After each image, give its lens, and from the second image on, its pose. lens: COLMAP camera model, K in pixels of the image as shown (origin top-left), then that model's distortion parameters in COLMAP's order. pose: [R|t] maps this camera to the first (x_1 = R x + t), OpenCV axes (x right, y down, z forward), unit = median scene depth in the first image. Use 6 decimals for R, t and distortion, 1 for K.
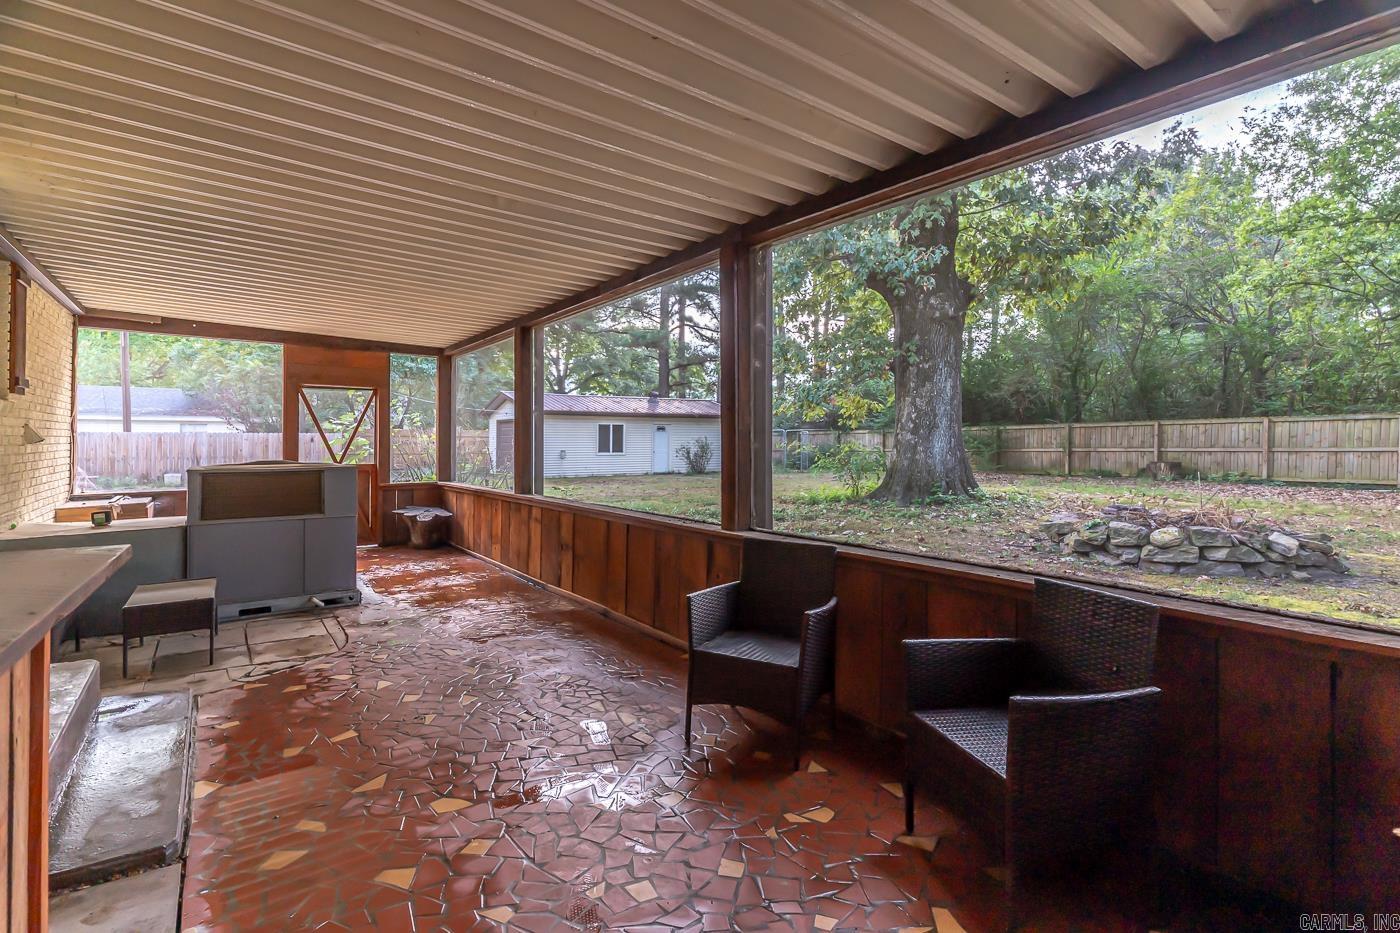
lens RADIAL K [[681.7, 0, 680.5], [0, 681.7, 441.6], [0, 0, 1]] dist [0.000356, 0.000352]
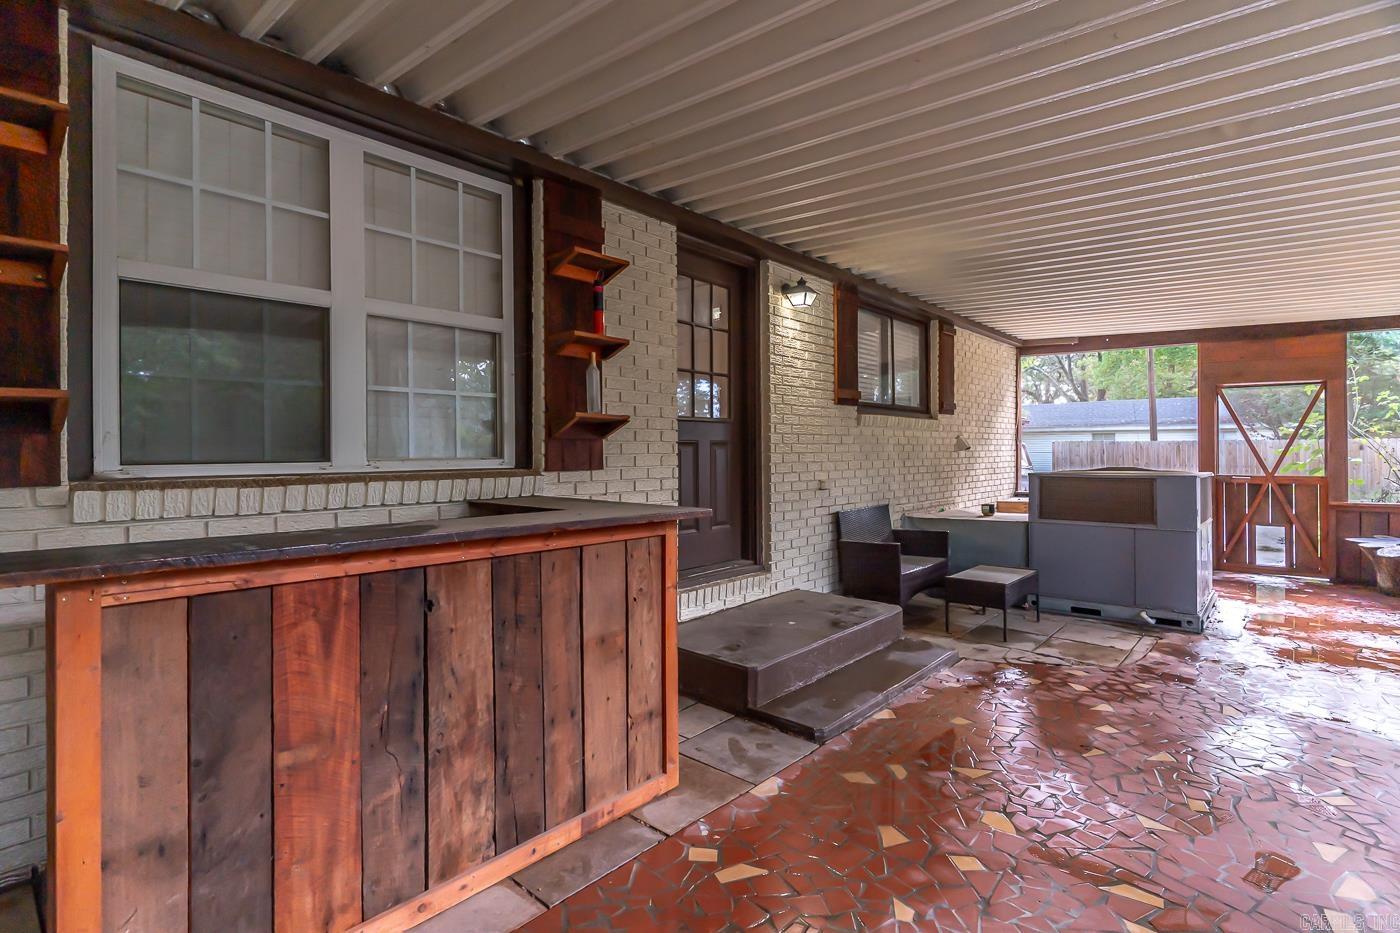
lens RADIAL K [[681.7, 0, 697.1], [0, 681.7, 455.5], [0, 0, 1]] dist [0.000356, 0.000352]
pose [[0.246870, 0.005435, -0.969033, 0.246191], [0.002458, 0.999978, 0.006235, 0.003381], [0.969045, -0.003921, 0.246852, 0.176204]]
